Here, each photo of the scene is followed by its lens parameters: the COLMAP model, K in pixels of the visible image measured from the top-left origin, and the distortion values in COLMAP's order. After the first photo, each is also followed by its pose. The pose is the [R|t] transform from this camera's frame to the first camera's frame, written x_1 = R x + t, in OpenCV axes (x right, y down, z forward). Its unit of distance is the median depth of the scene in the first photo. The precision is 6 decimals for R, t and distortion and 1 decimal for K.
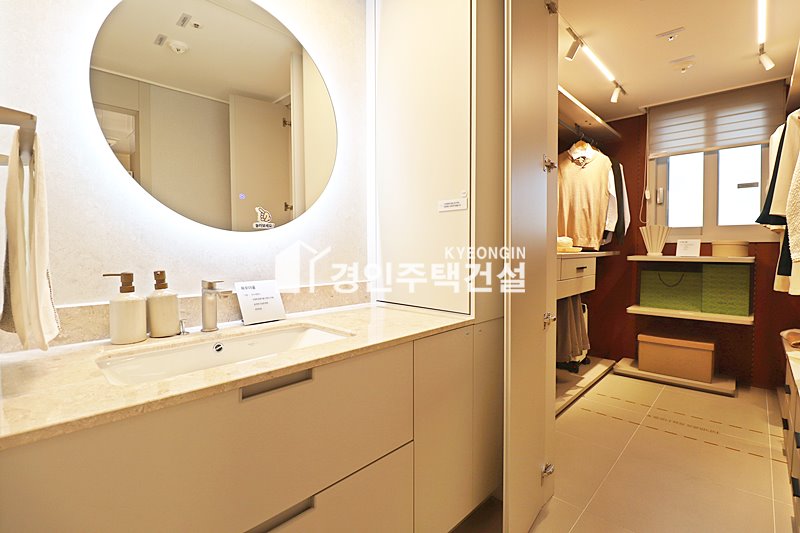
lens RADIAL K [[368.4, 0, 414.6], [0, 368.4, 266.8], [0, 0, 1]] dist [-0.023116, -0.000635]
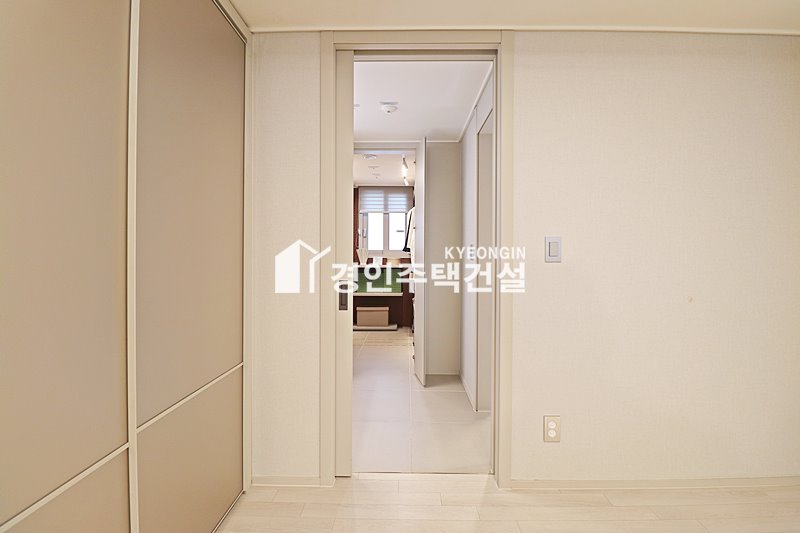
lens RADIAL K [[368.4, 0, 400.6], [0, 368.4, 265.8], [0, 0, 1]] dist [-0.023116, -0.000635]
pose [[0.738335, 0.012356, 0.674321, -0.511968], [0.013453, 0.999363, -0.033042, 0.044251], [-0.674300, 0.033467, 0.737699, -0.570707]]
